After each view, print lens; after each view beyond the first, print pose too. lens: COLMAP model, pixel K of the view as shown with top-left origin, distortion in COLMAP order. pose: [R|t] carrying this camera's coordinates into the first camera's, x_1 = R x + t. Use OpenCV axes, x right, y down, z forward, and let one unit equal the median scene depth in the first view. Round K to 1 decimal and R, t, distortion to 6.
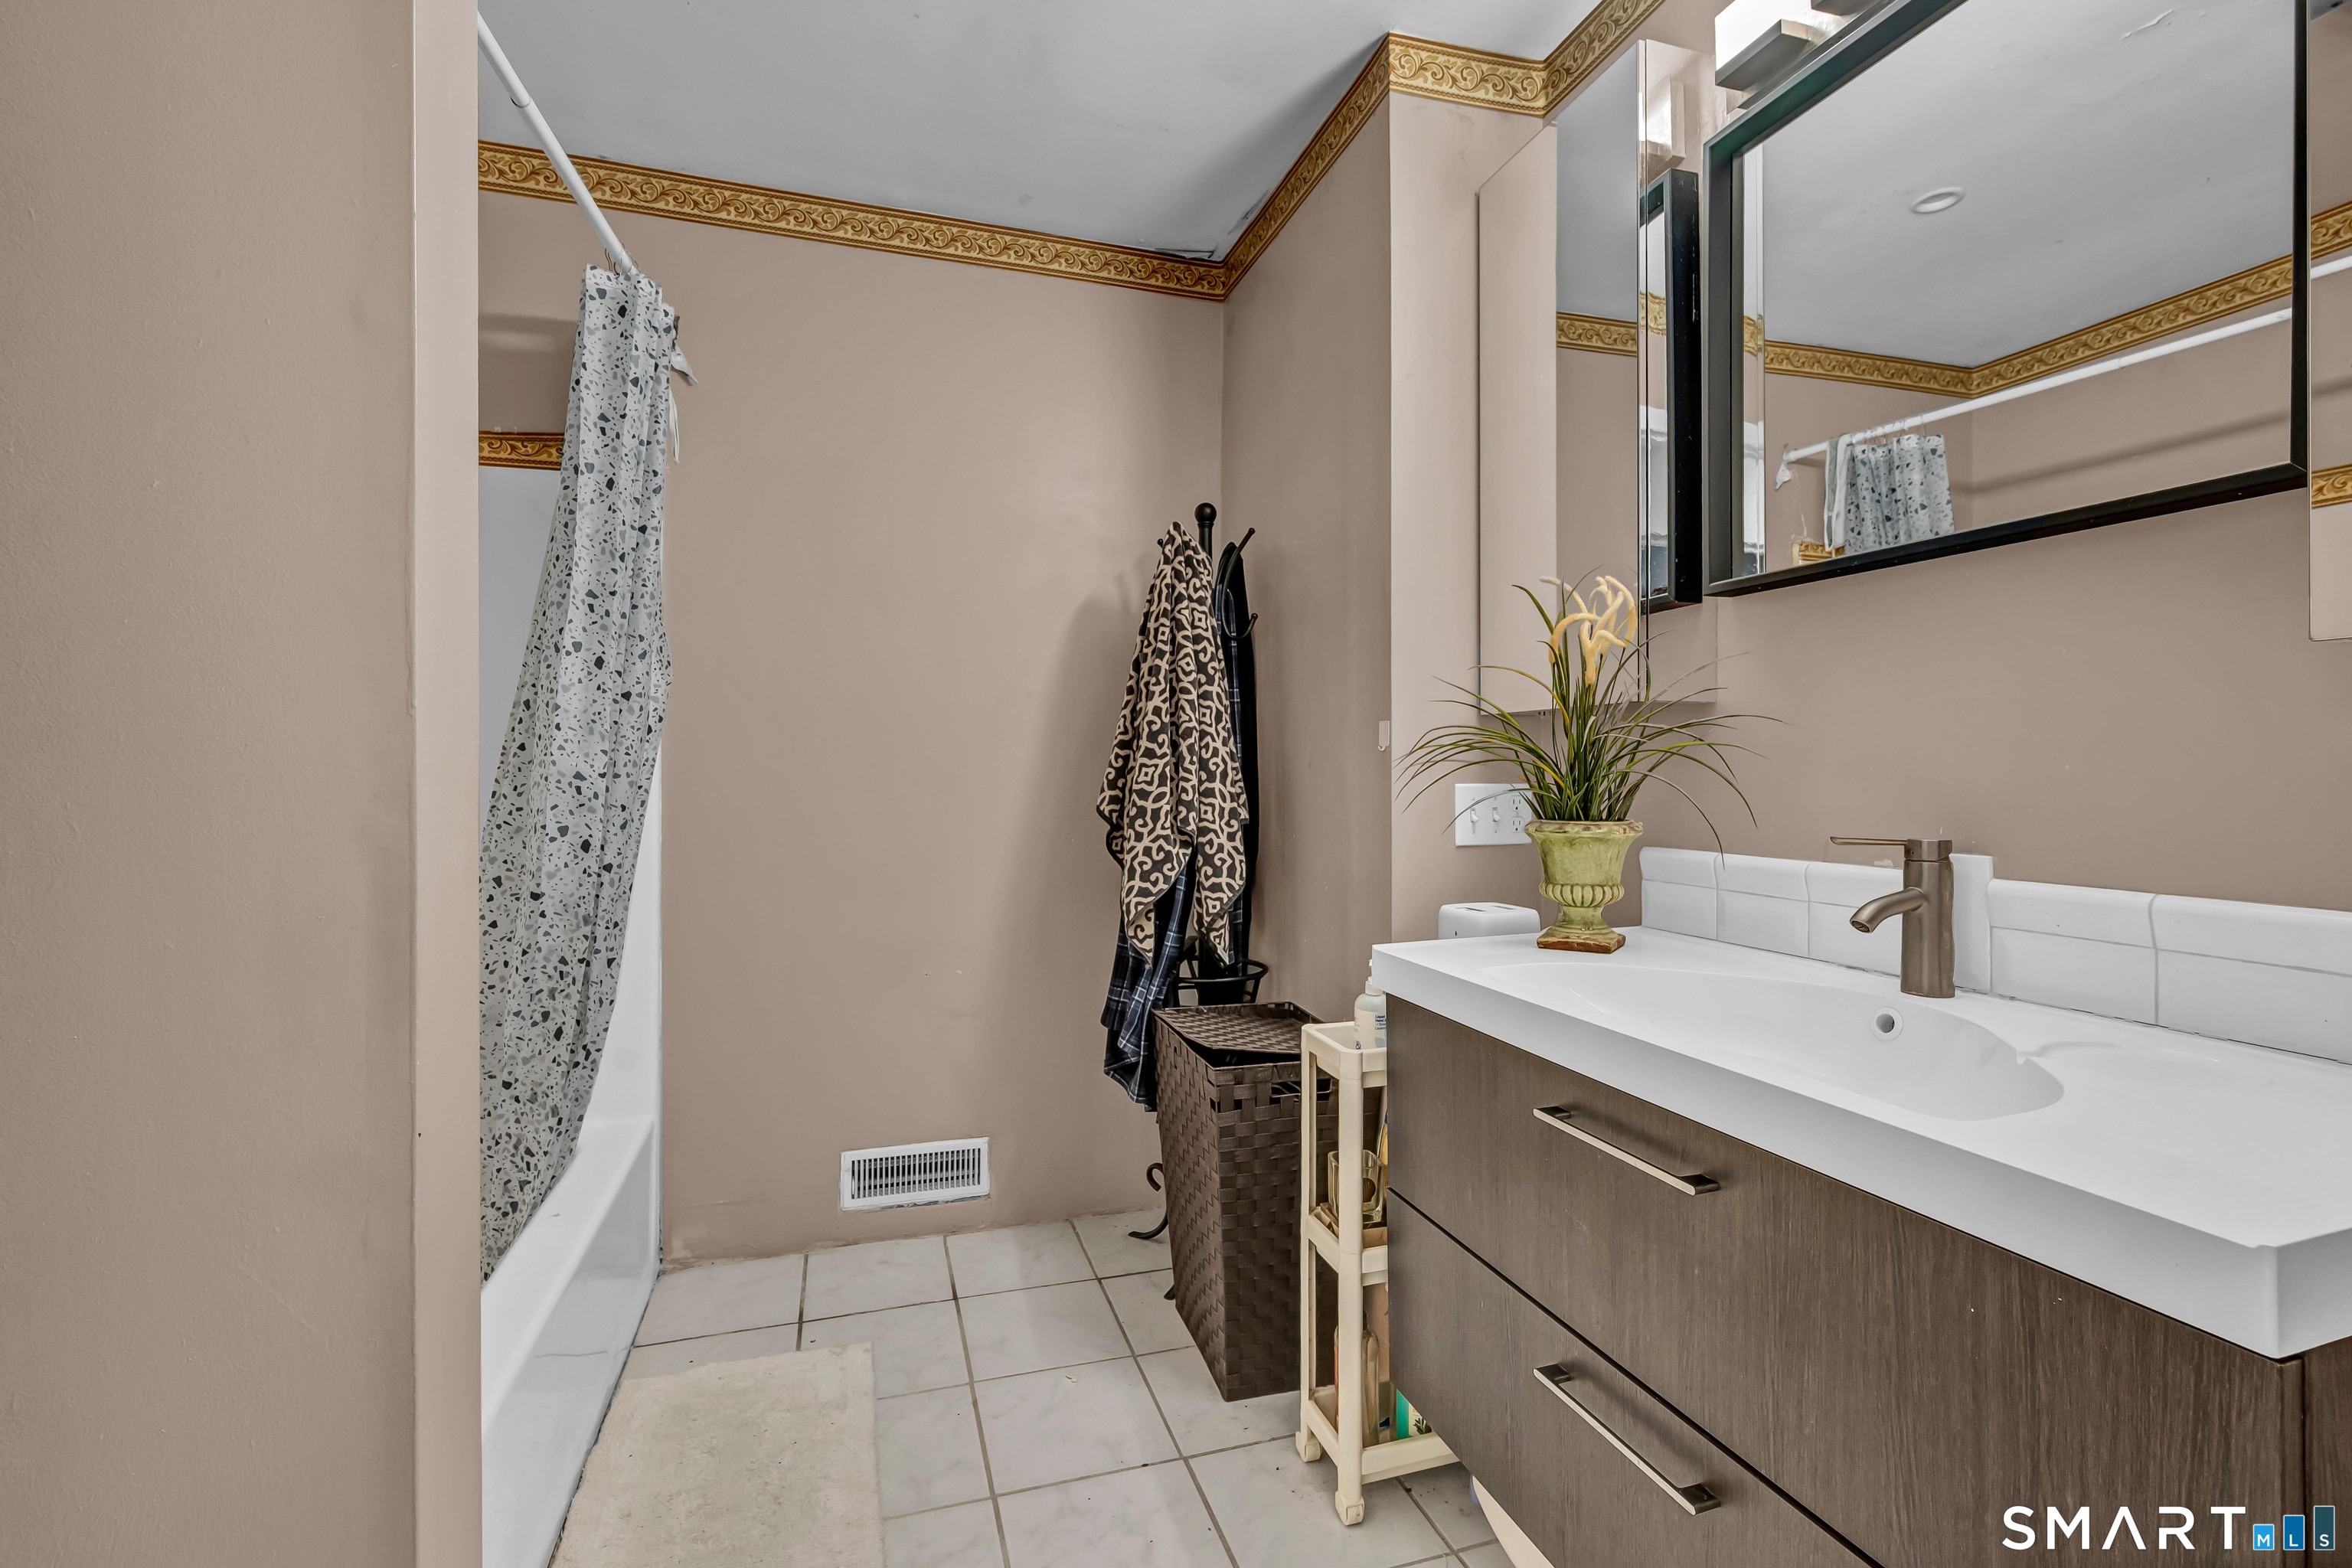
lens RADIAL K [[1028.6, 0, 1166.3], [0, 1028.6, 766.1], [0, 0, 1]] dist [0.000563, 0.000728]
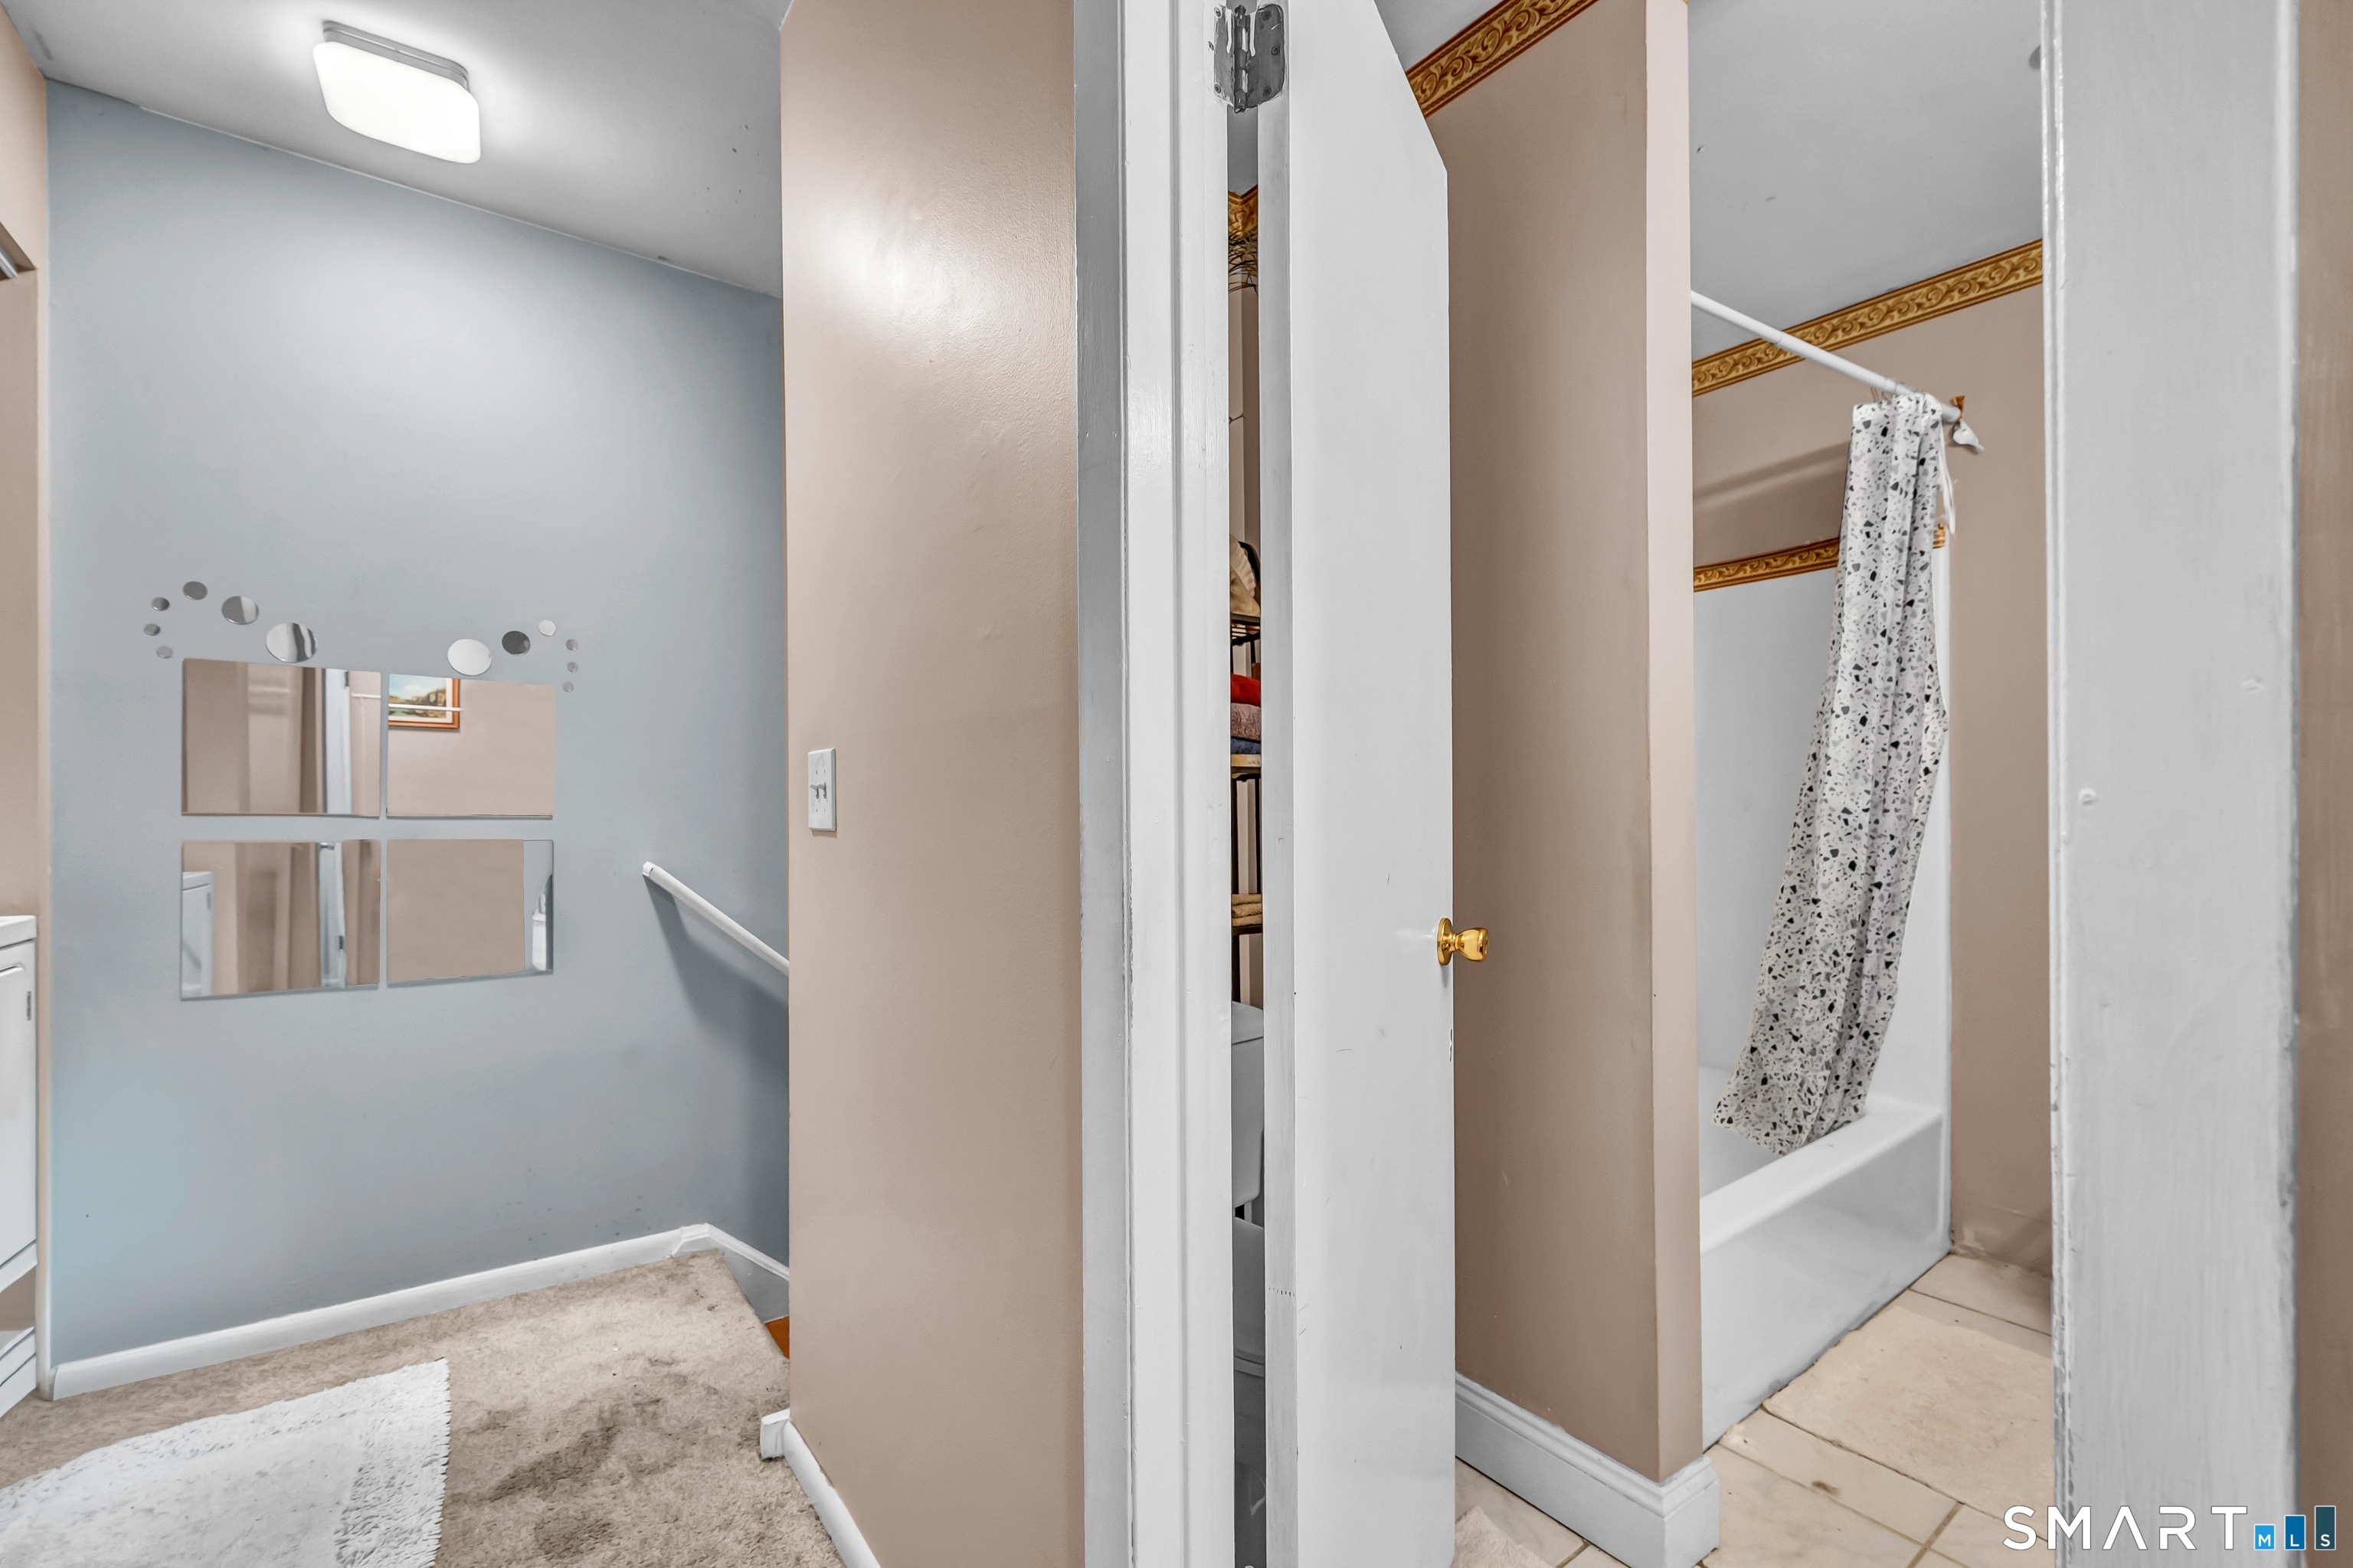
lens RADIAL K [[1029.1, 0, 1187.0], [0, 1029.1, 801.7], [0, 0, 1]] dist [0.000563, 0.000728]
pose [[0.344492, -0.006901, -0.938764, 0.344544], [0.006255, 0.999968, -0.005055, -0.000480], [0.938769, -0.004130, 0.344524, -0.210794]]
